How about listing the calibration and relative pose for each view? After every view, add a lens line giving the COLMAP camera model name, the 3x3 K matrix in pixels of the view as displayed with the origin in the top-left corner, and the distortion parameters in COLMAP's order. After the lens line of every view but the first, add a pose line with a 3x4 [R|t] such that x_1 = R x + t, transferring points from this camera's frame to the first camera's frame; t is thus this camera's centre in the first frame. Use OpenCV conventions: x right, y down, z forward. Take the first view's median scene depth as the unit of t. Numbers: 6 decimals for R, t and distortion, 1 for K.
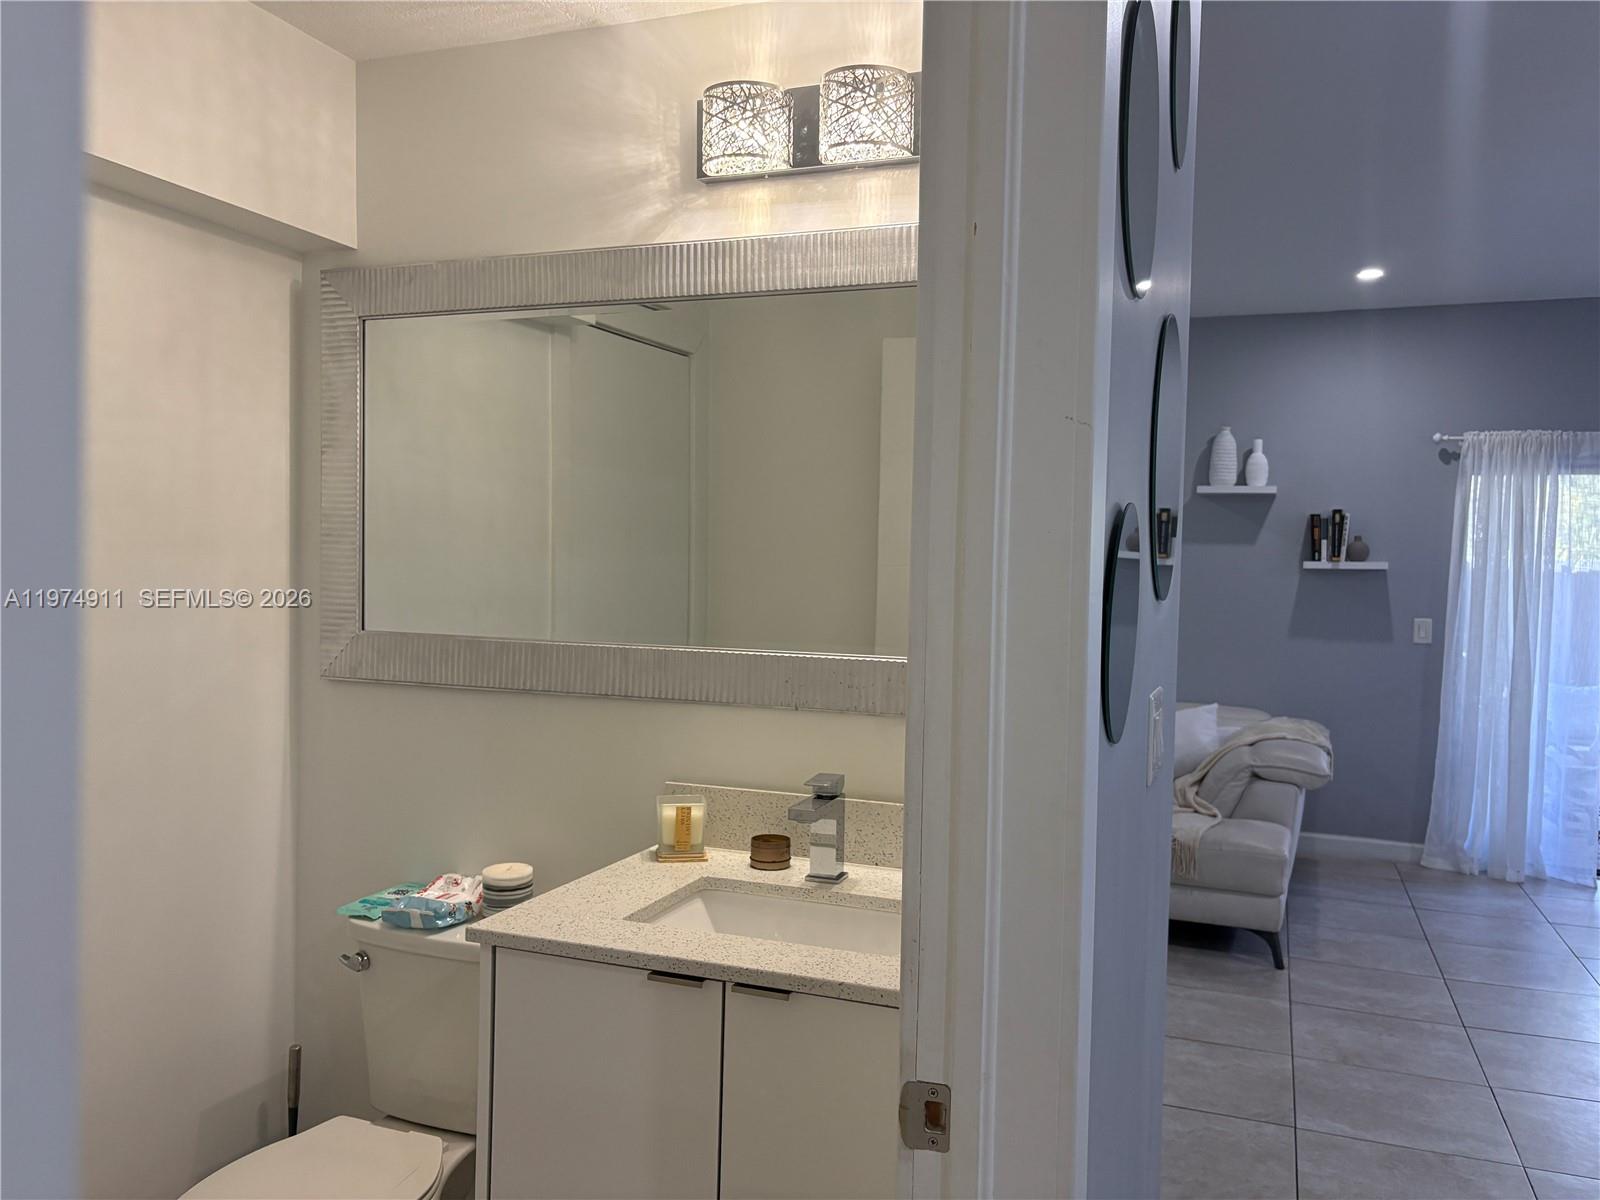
lens RADIAL K [[1208.4, 0, 801.3], [0, 1208.4, 604.1], [0, 0, 1]] dist [0.003460, -0.001028]
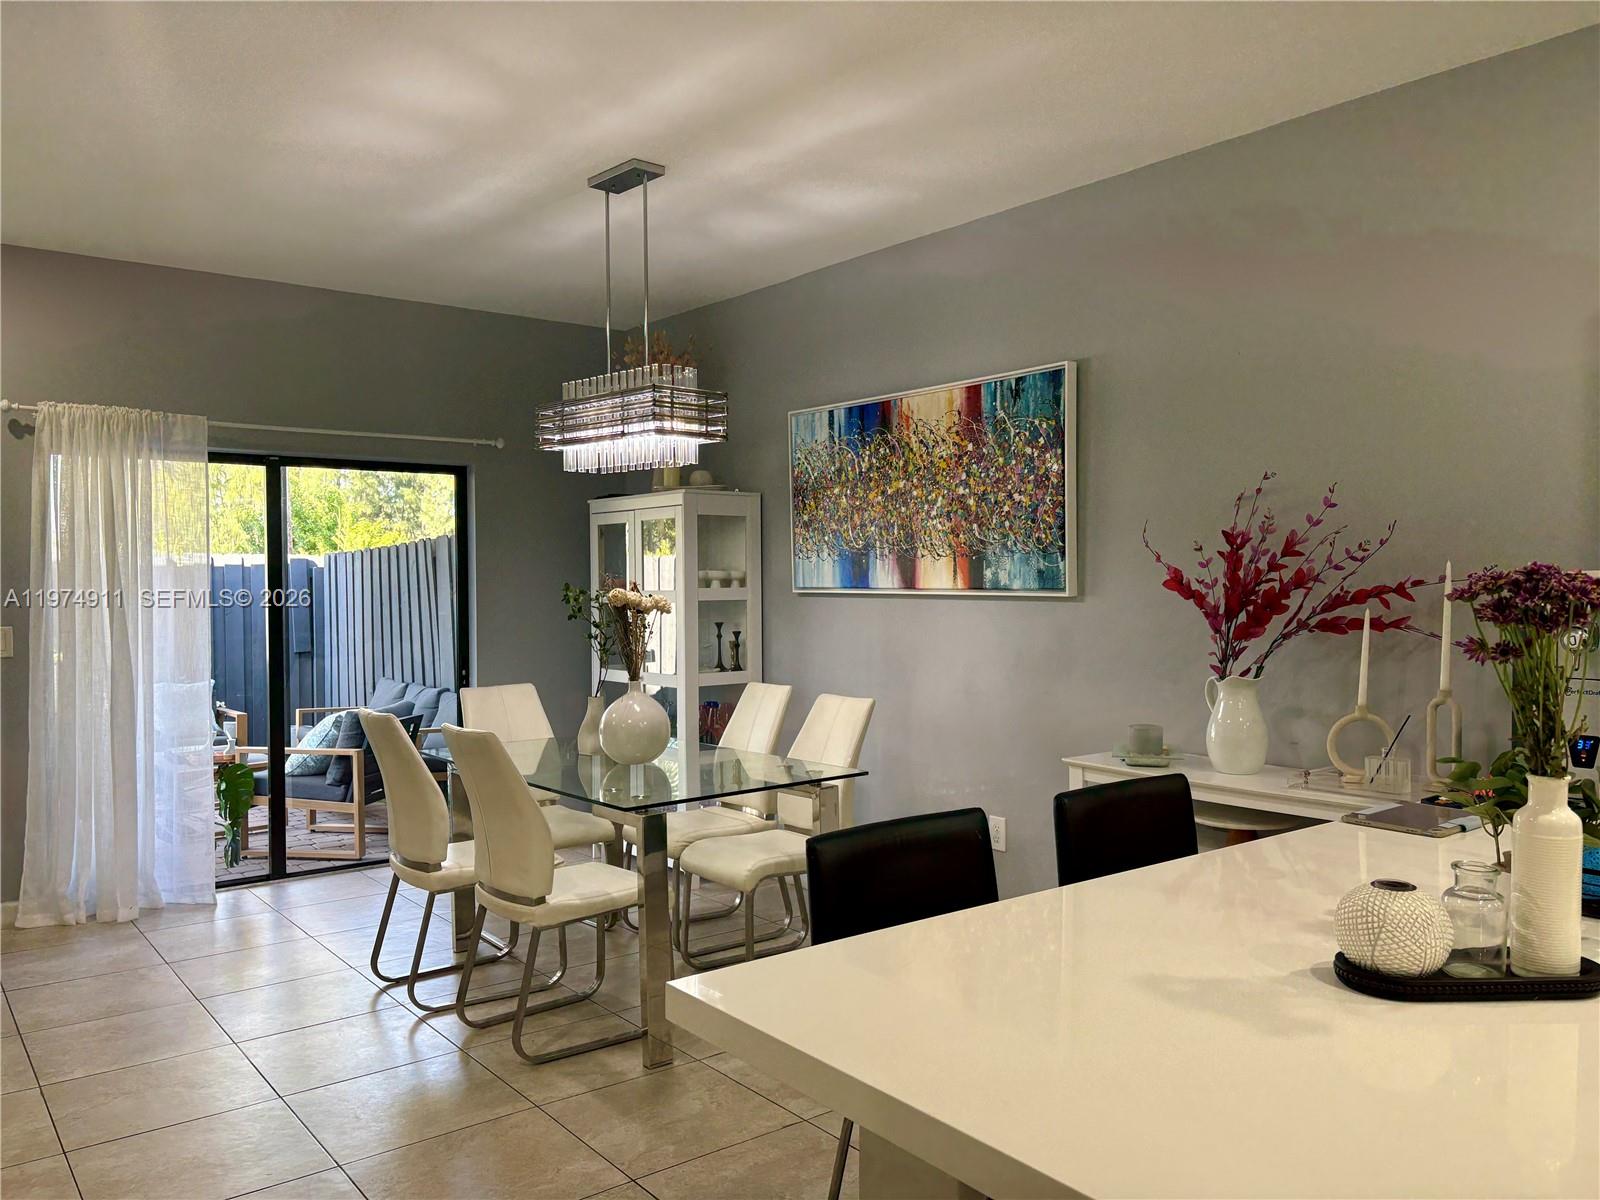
lens RADIAL K [[1195.5, 0, 797.2], [0, 1195.5, 605.1], [0, 0, 1]] dist [0.086983, -0.096804]
pose [[0.510255, -0.047729, 0.858698, 0.087549], [0.040786, 0.998678, 0.031274, -0.006782], [-0.859056, 0.019065, 0.511527, 0.123548]]
